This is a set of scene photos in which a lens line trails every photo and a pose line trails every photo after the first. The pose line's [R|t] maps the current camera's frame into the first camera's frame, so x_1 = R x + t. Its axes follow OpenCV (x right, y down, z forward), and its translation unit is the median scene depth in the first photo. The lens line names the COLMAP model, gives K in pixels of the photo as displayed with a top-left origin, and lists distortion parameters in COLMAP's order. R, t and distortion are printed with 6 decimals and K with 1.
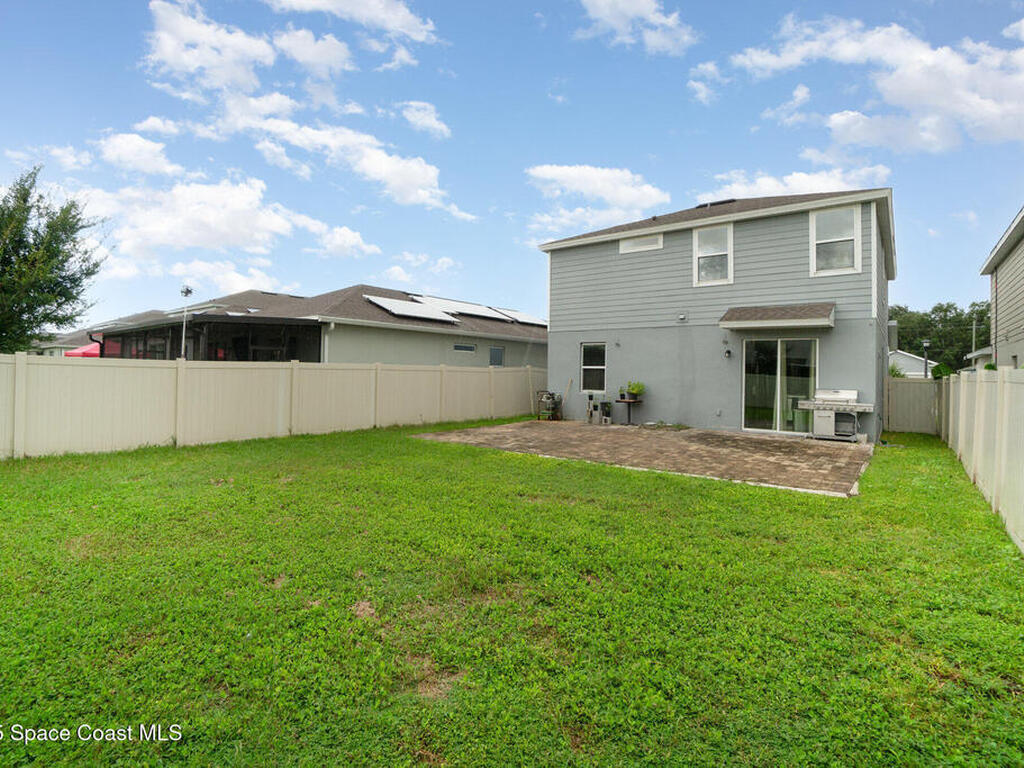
lens RADIAL K [[502.2, 0, 505.2], [0, 502.2, 364.5], [0, 0, 1]] dist [-0.000300, 0.000179]
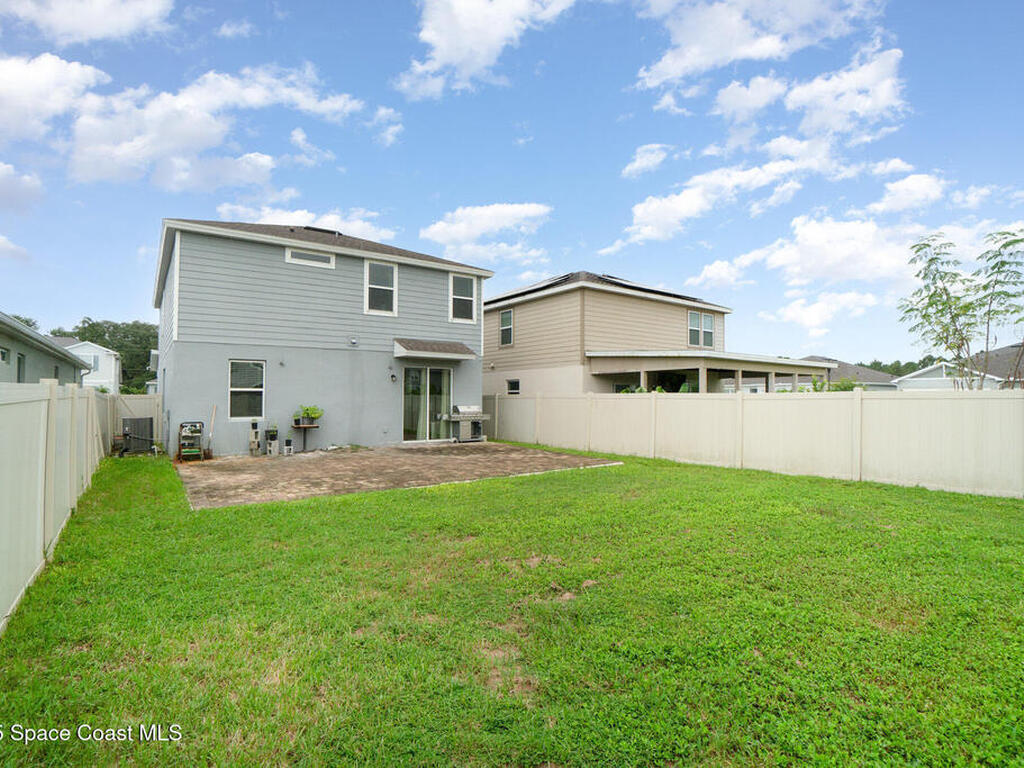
lens RADIAL K [[480.0, 0, 511.9], [0, 480.0, 396.0], [0, 0, 1]] dist [0.000178, 0.000047]
pose [[0.346379, -0.015836, 0.937961, -0.486665], [-0.009352, 0.999750, 0.020333, -0.004719], [-0.938048, -0.015814, 0.346144, 0.364811]]
